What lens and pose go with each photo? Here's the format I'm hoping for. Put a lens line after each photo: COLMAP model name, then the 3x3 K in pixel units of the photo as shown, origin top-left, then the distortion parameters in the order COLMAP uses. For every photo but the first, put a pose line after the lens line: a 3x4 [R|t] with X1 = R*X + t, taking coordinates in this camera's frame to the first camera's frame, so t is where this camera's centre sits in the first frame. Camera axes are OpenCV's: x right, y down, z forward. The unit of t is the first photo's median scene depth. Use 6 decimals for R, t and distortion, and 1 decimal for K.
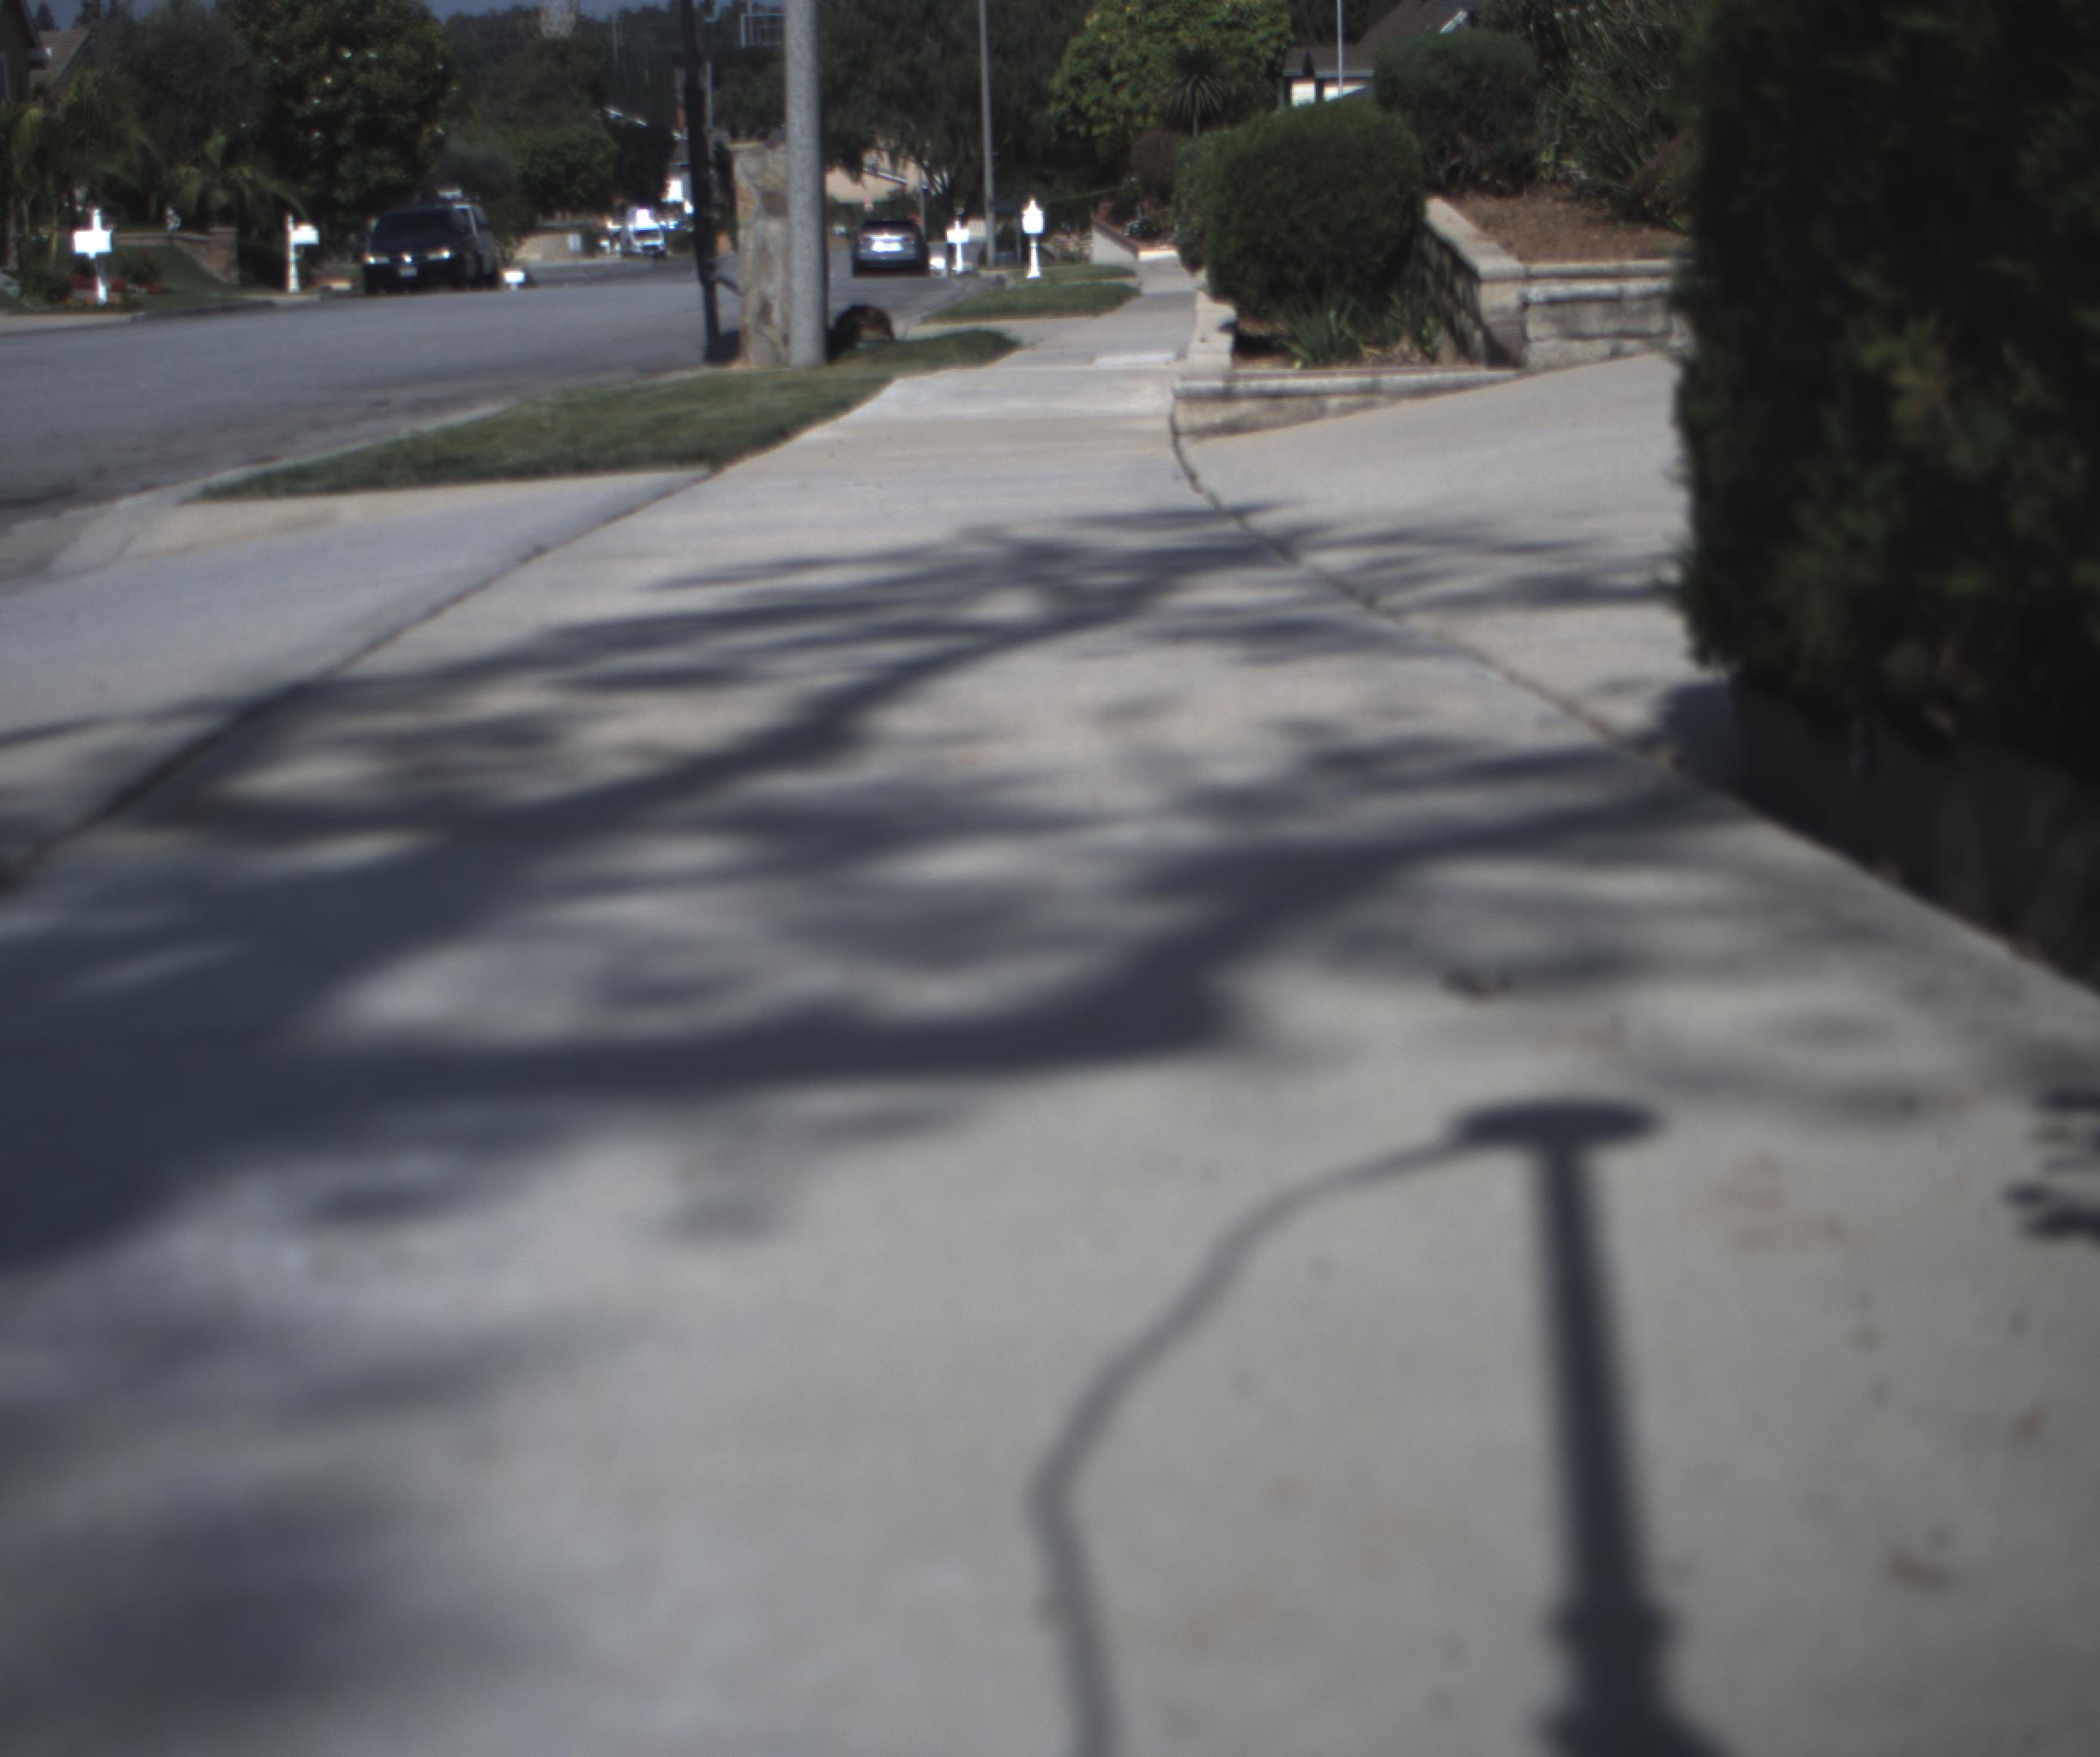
lens RADIAL K [[3990.3, 0, 1050.0], [0, 3990.3, 878.5], [0, 0, 1]] dist [-0.183087, 0.934416]
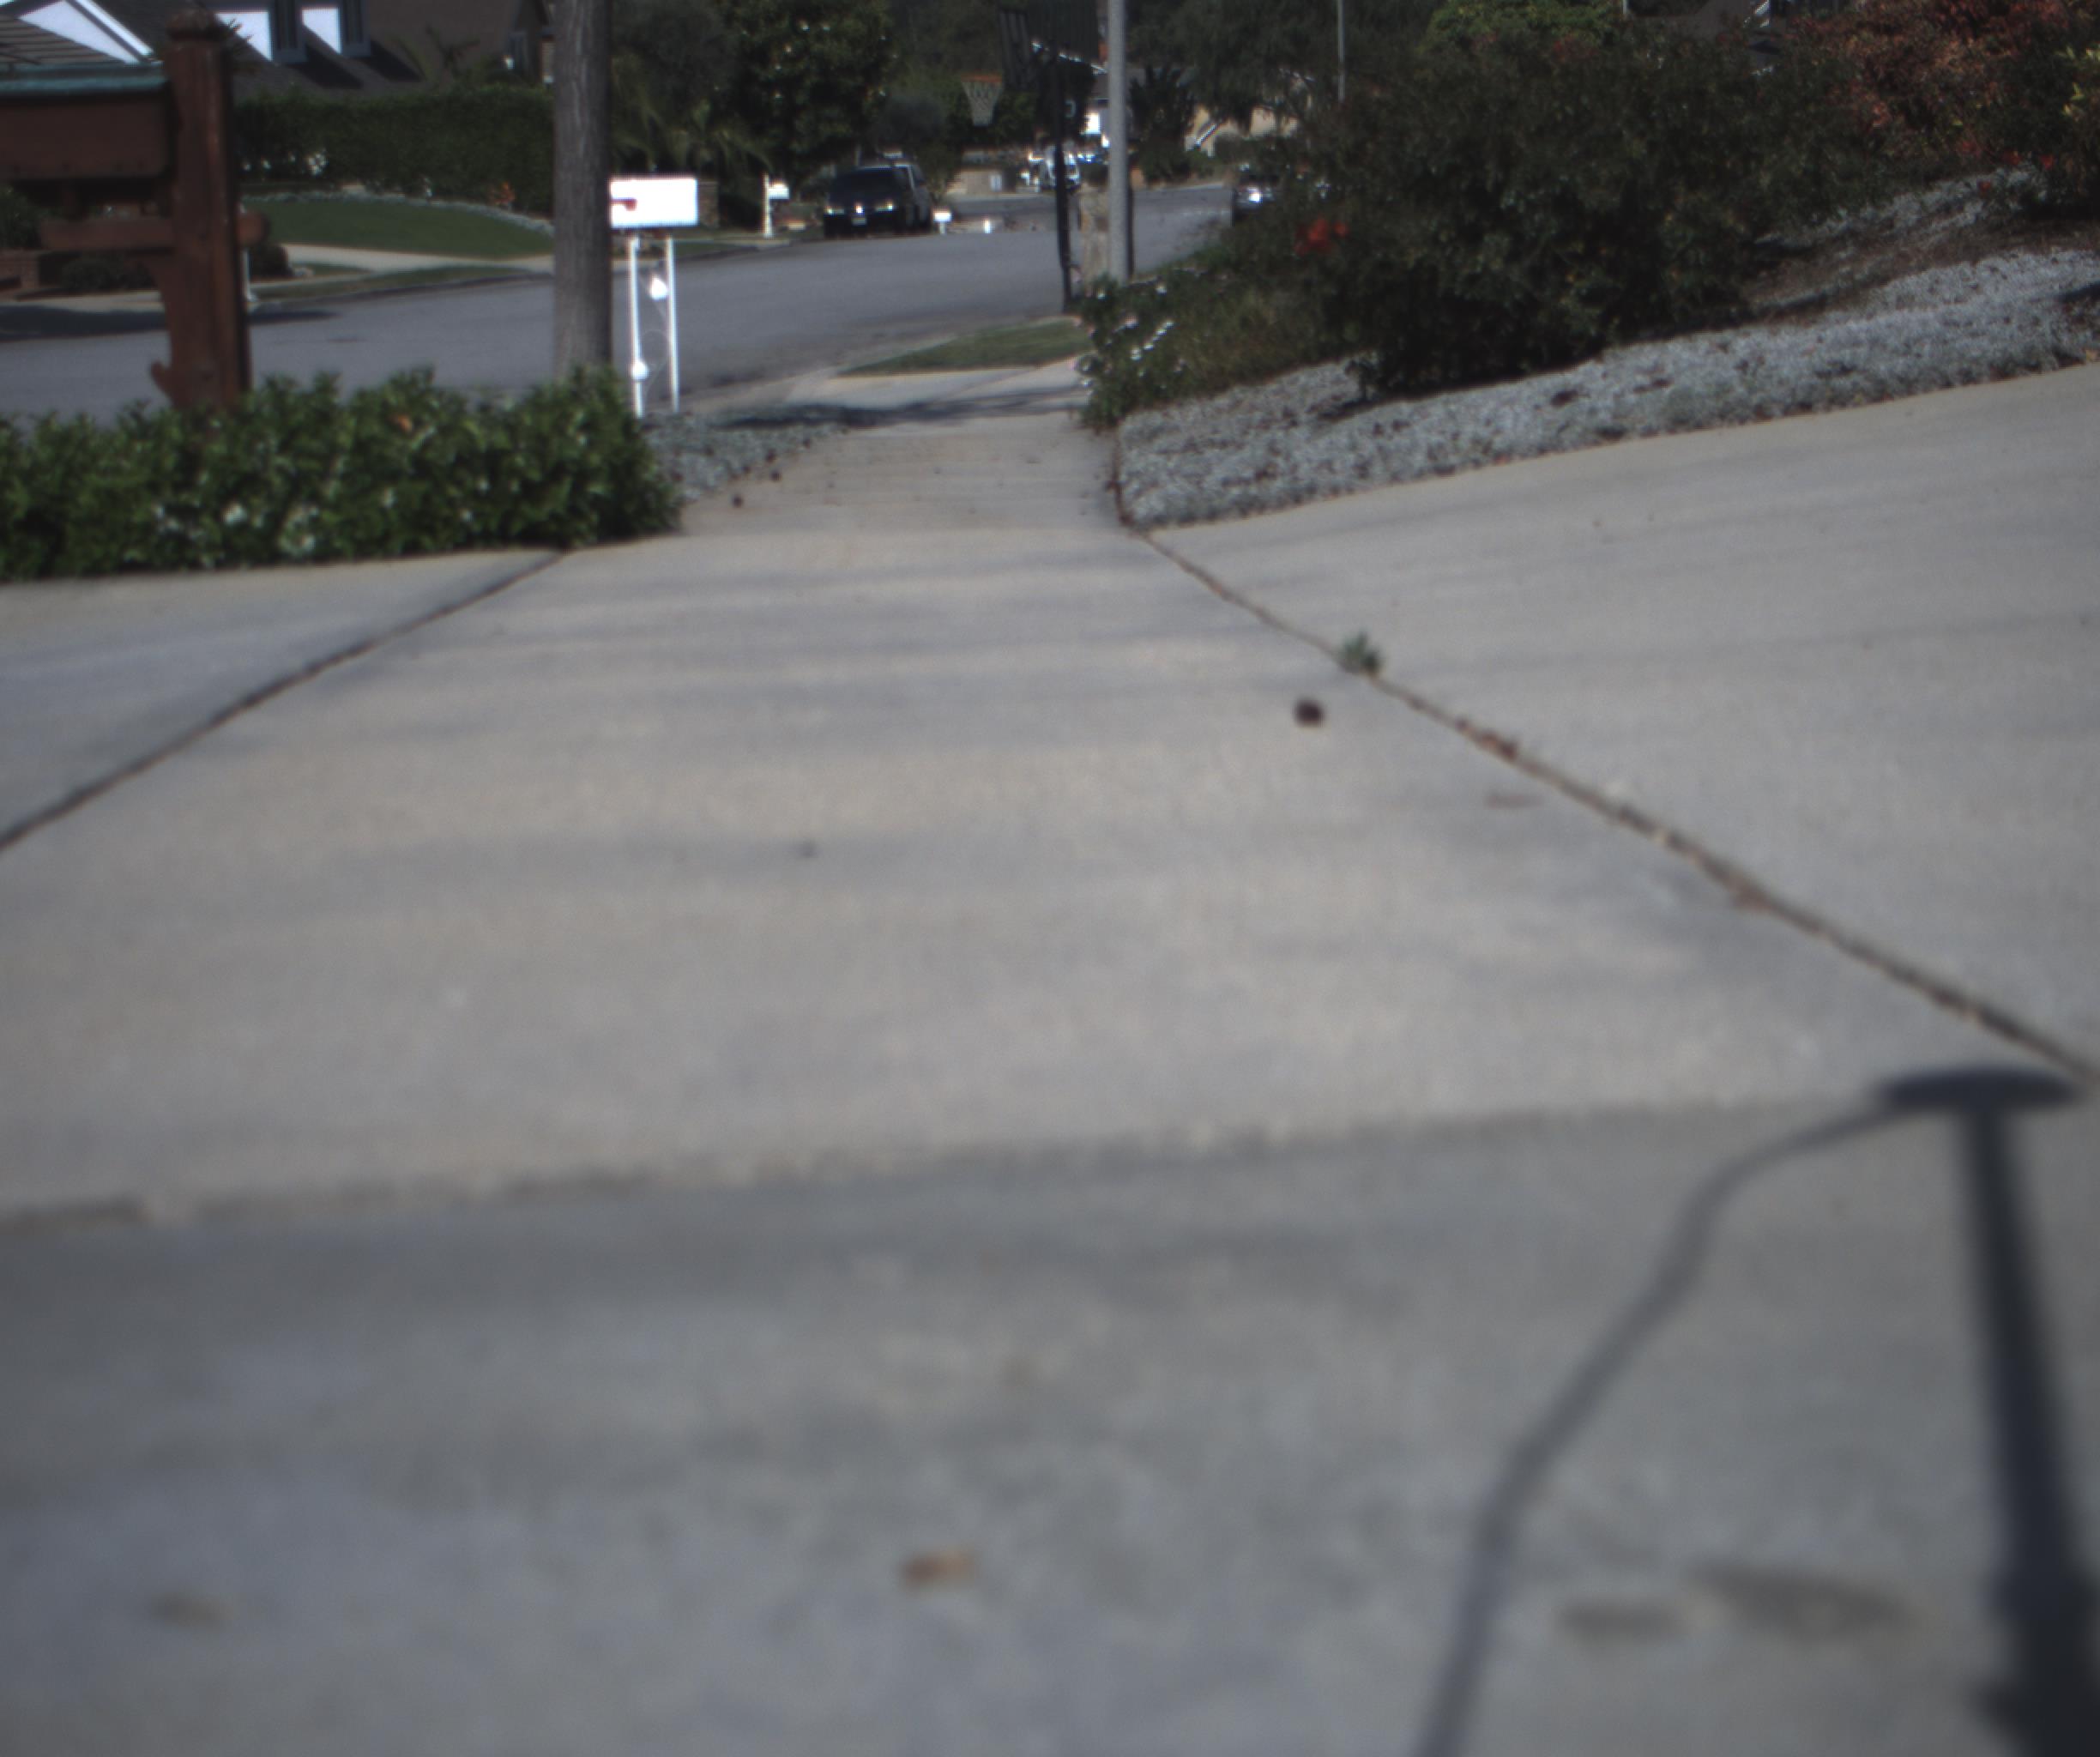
lens RADIAL K [[3990.3, 0, 1050.0], [0, 3990.3, 878.5], [0, 0, 1]] dist [-0.183087, 0.934416]
pose [[0.994473, 0.024882, -0.102005, 0.020174], [-0.022964, 0.999538, 0.019936, 0.018304], [0.102454, -0.017483, 0.994584, -0.162499]]
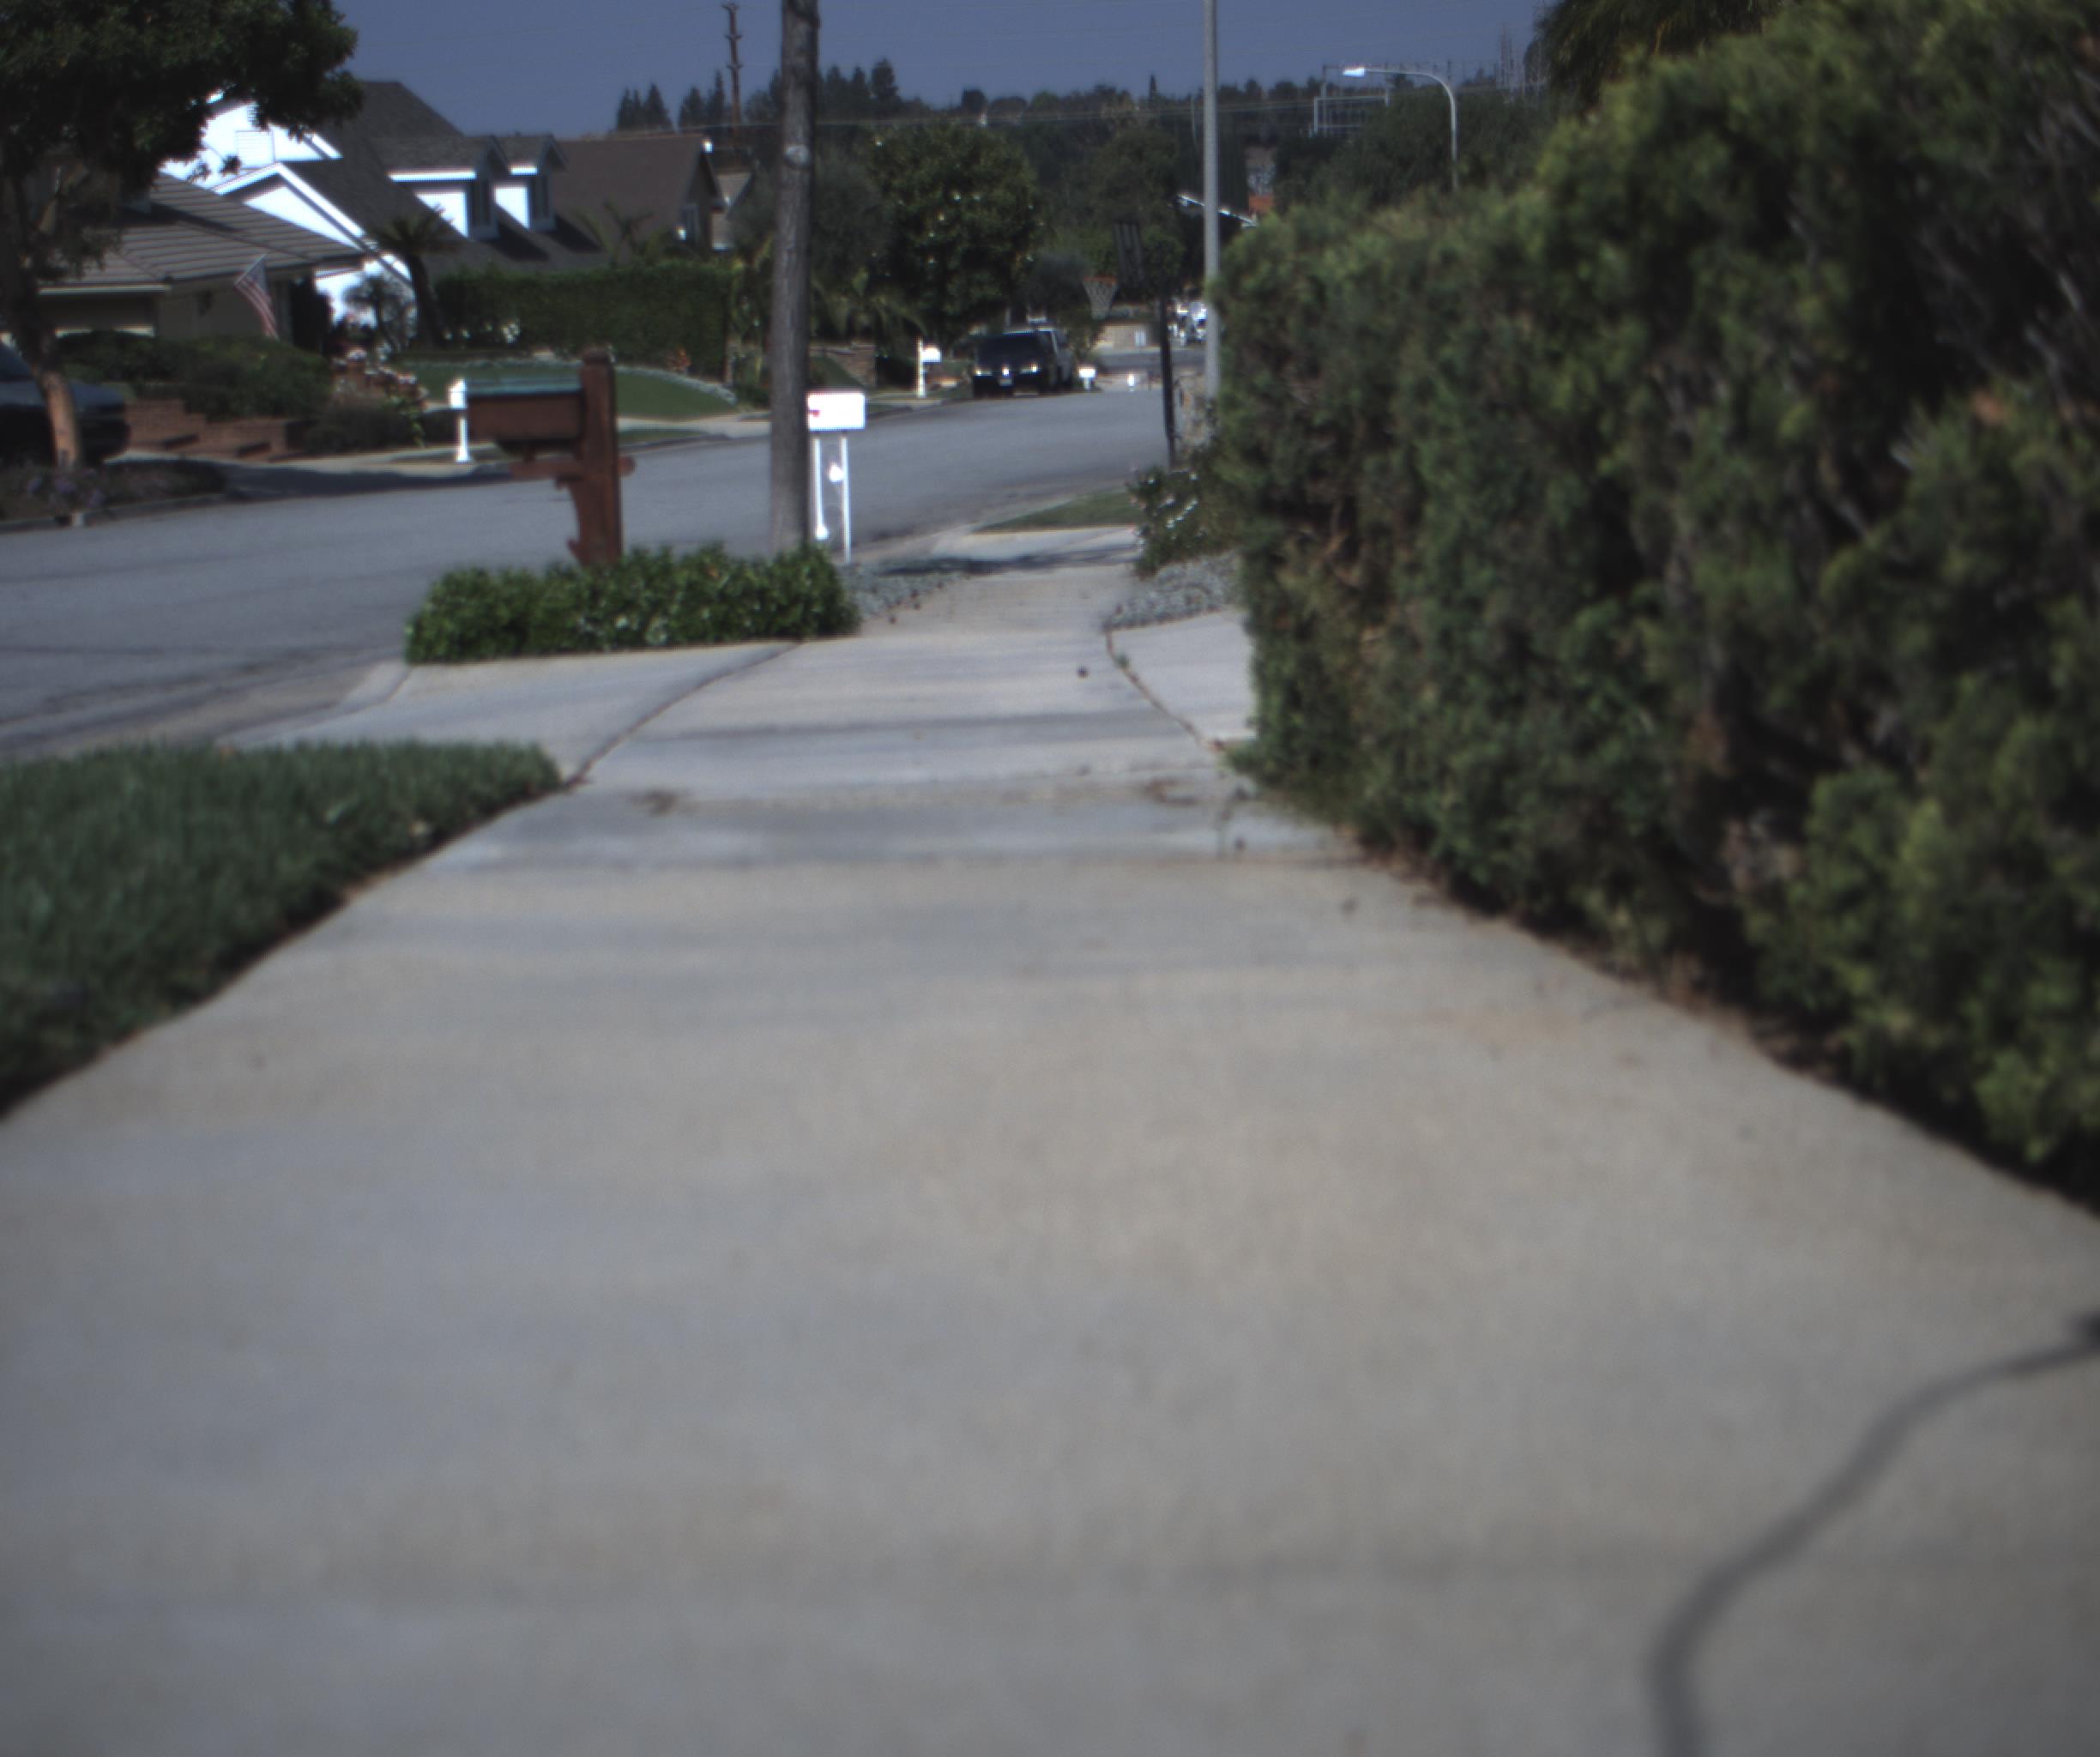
lens RADIAL K [[3990.3, 0, 1050.0], [0, 3990.3, 878.5], [0, 0, 1]] dist [-0.183087, 0.934416]
pose [[0.989726, 0.024081, -0.140934, 0.032659], [-0.026479, 0.999534, -0.015165, 0.024399], [0.140503, 0.018741, 0.989903, -0.230037]]
